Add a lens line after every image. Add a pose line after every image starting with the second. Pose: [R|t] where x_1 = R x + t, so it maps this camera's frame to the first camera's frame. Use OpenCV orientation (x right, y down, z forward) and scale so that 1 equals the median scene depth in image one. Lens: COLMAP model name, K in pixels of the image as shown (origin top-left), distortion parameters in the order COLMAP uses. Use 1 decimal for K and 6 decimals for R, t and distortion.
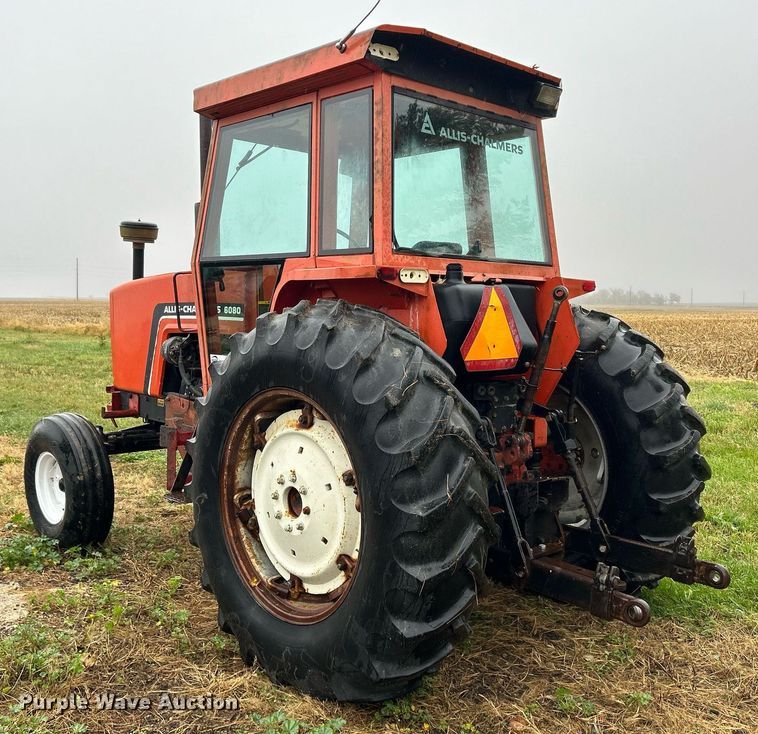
lens RADIAL K [[756.8, 0, 379.0], [0, 756.8, 367.0], [0, 0, 1]] dist [0.086878, -0.011275]
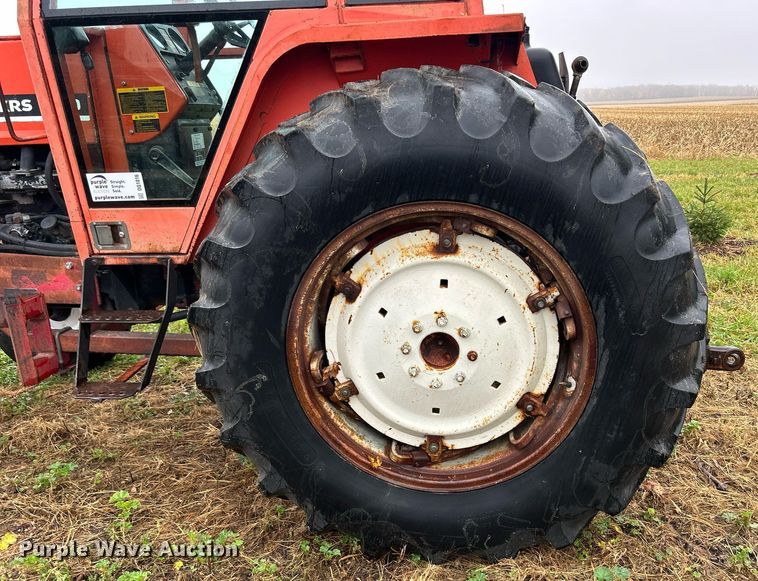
lens RADIAL K [[601.4, 0, 398.2], [0, 601.4, 311.0], [0, 0, 1]] dist [0.081229, -0.076113]
pose [[0.764568, -0.238541, 0.598778, -0.455589], [0.092807, 0.960057, 0.263965, -0.022390], [-0.637827, -0.146248, 0.756167, 0.525957]]
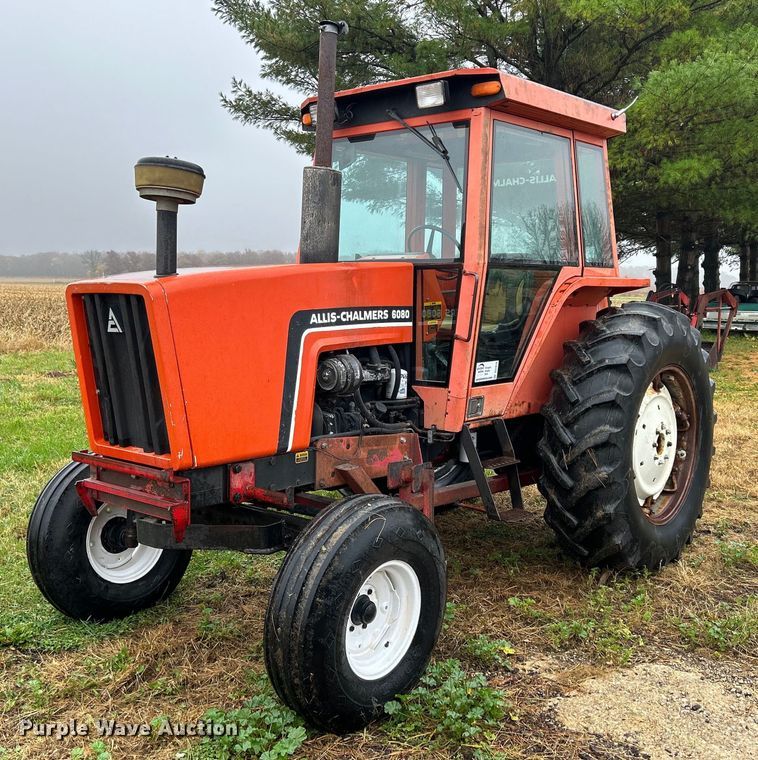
lens RADIAL K [[856.2, 0, 299.8], [0, 856.2, 377.8], [0, 0, 1]] dist [0.143361, -0.023909]
pose [[-0.022939, -0.126678, 0.991679, -1.587836], [0.061713, 0.989868, 0.127875, -0.184818], [-0.997830, 0.064133, -0.014889, 1.556857]]
